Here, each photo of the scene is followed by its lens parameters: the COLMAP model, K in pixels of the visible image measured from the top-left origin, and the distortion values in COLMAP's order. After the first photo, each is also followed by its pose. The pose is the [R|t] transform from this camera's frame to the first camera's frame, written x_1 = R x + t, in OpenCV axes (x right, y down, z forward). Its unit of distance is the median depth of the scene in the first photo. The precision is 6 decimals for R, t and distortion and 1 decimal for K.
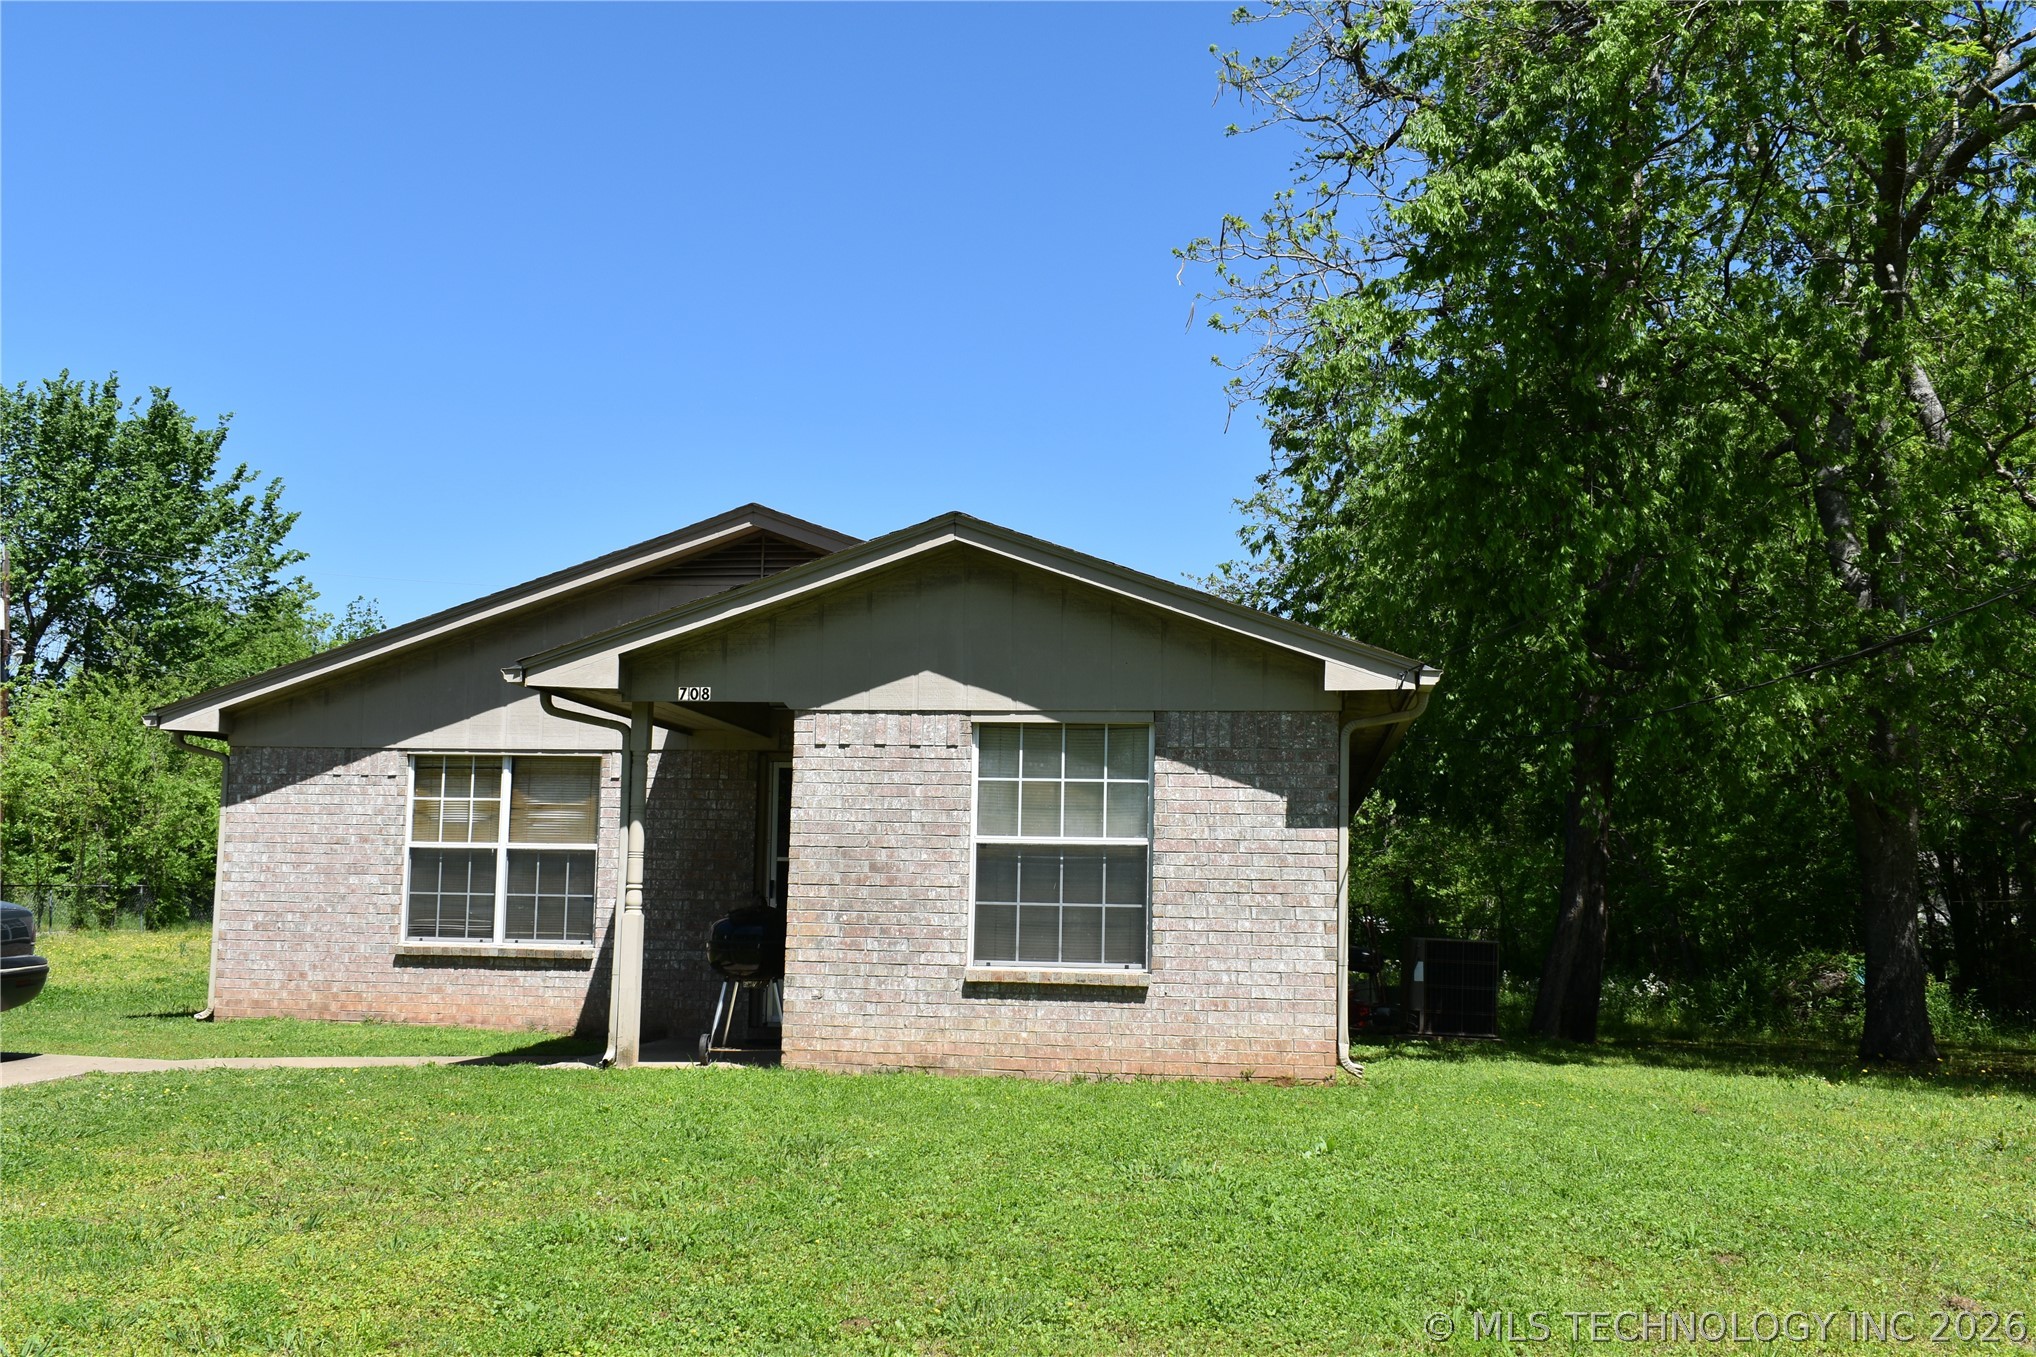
lens RADIAL K [[1989.8, 0, 1019.7], [0, 1989.8, 685.5], [0, 0, 1]] dist [-0.025091, 0.015198]
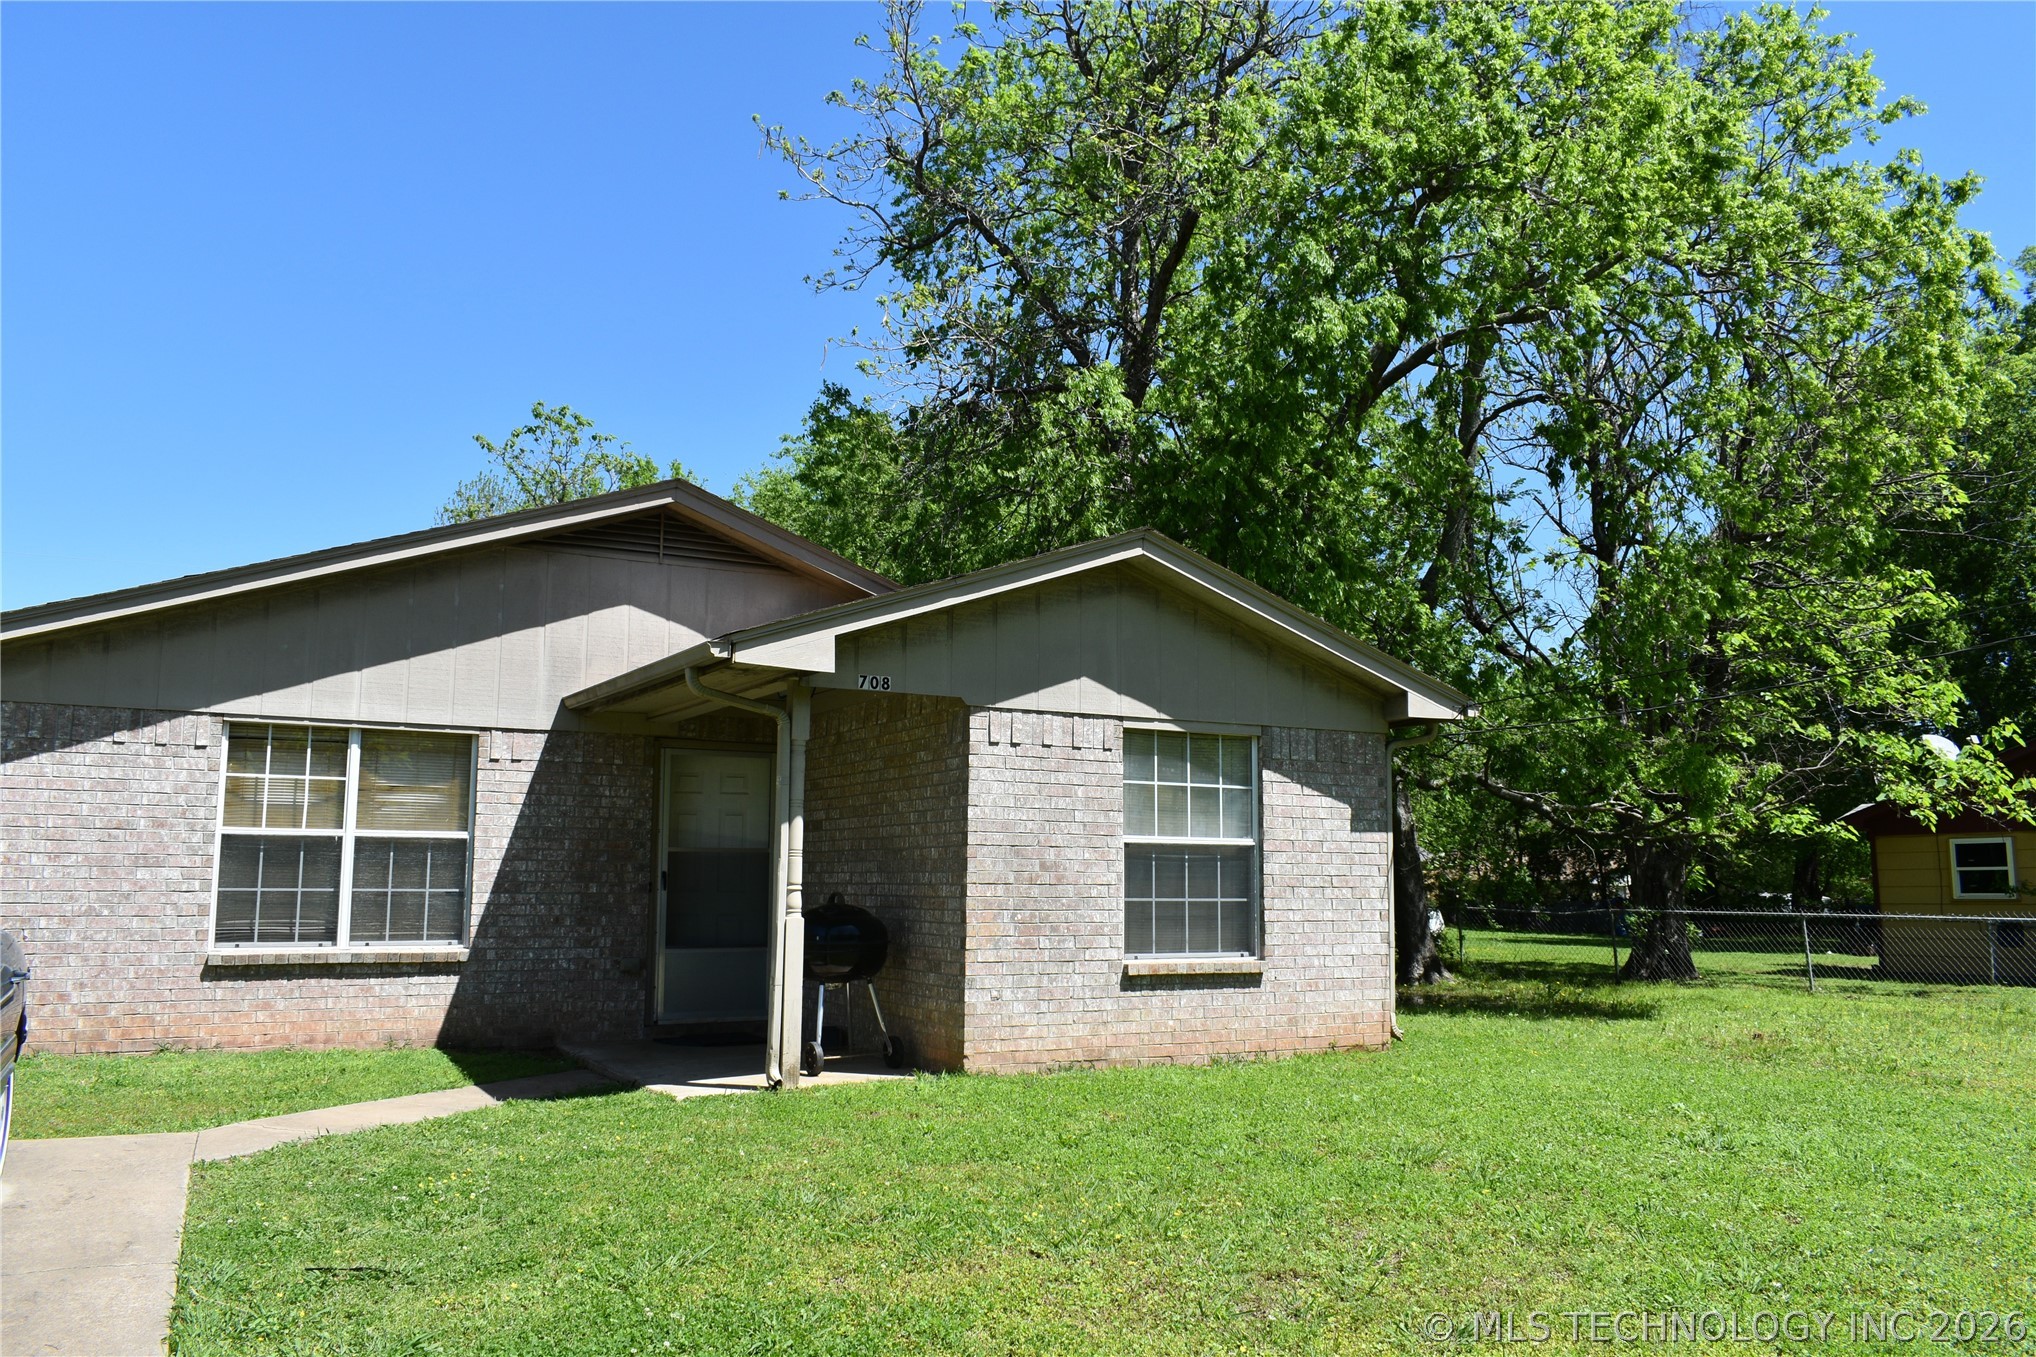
lens RADIAL K [[1577.5, 0, 1028.5], [0, 1577.5, 684.6], [0, 0, 1]] dist [-0.021669, 0.014367]
pose [[0.795944, 0.063124, 0.602070, -0.449394], [-0.062296, 0.997809, -0.022259, 0.013894], [-0.602156, -0.019789, 0.798133, 0.289513]]
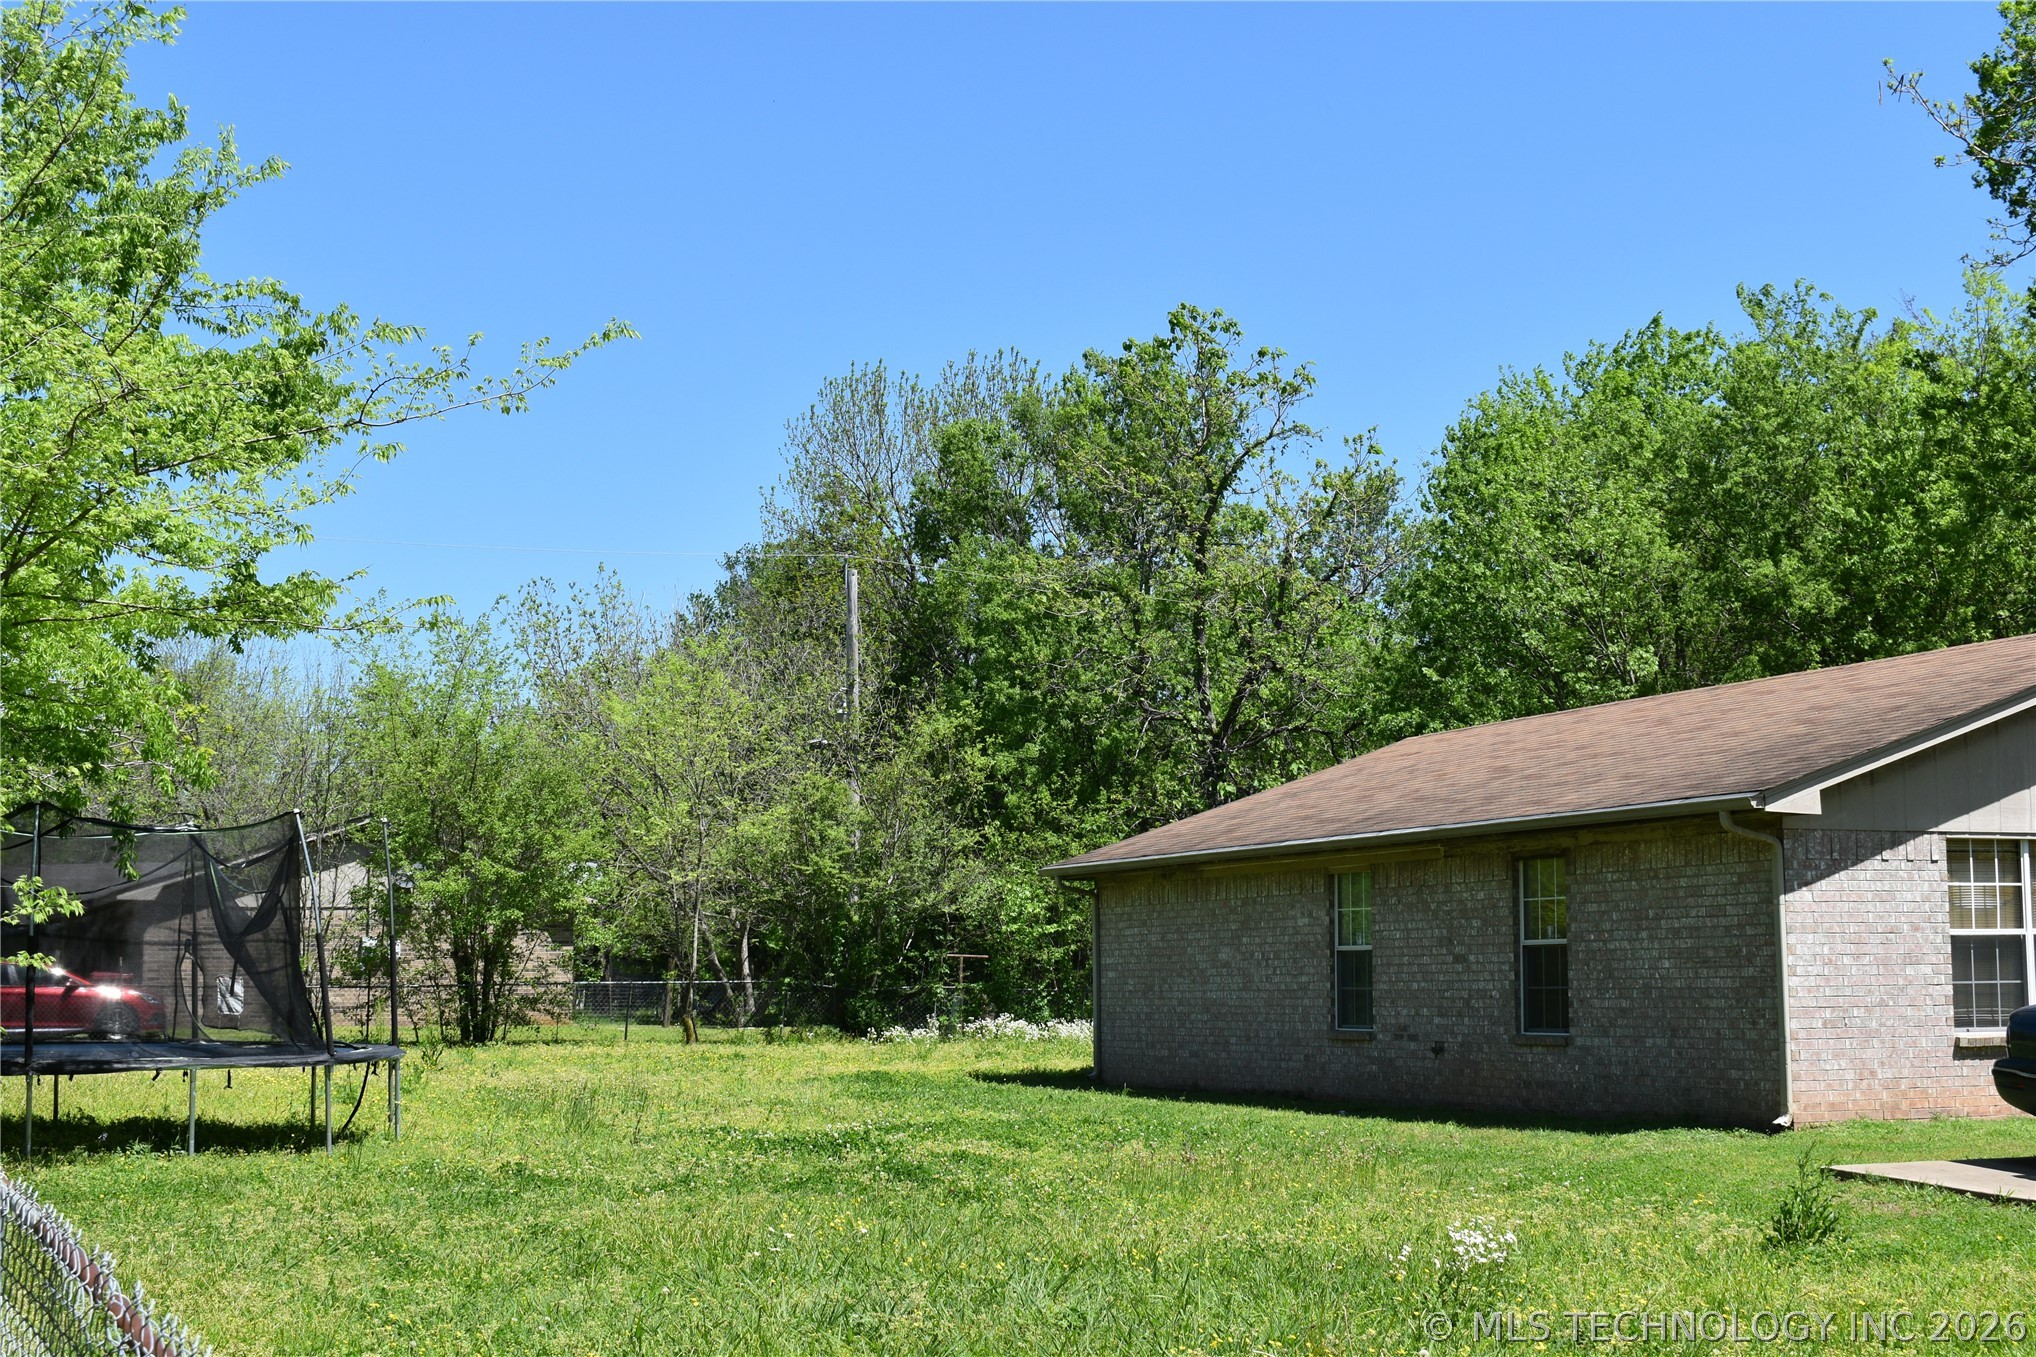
lens RADIAL K [[3009.2, 0, 1018.0], [0, 3009.2, 678.5], [0, 0, 1]] dist [-0.027396, -0.079481]
pose [[0.859666, 0.026675, 0.510159, -1.475160], [-0.031316, 0.999509, 0.000507, -0.029533], [-0.509895, -0.016412, 0.860080, -0.011513]]
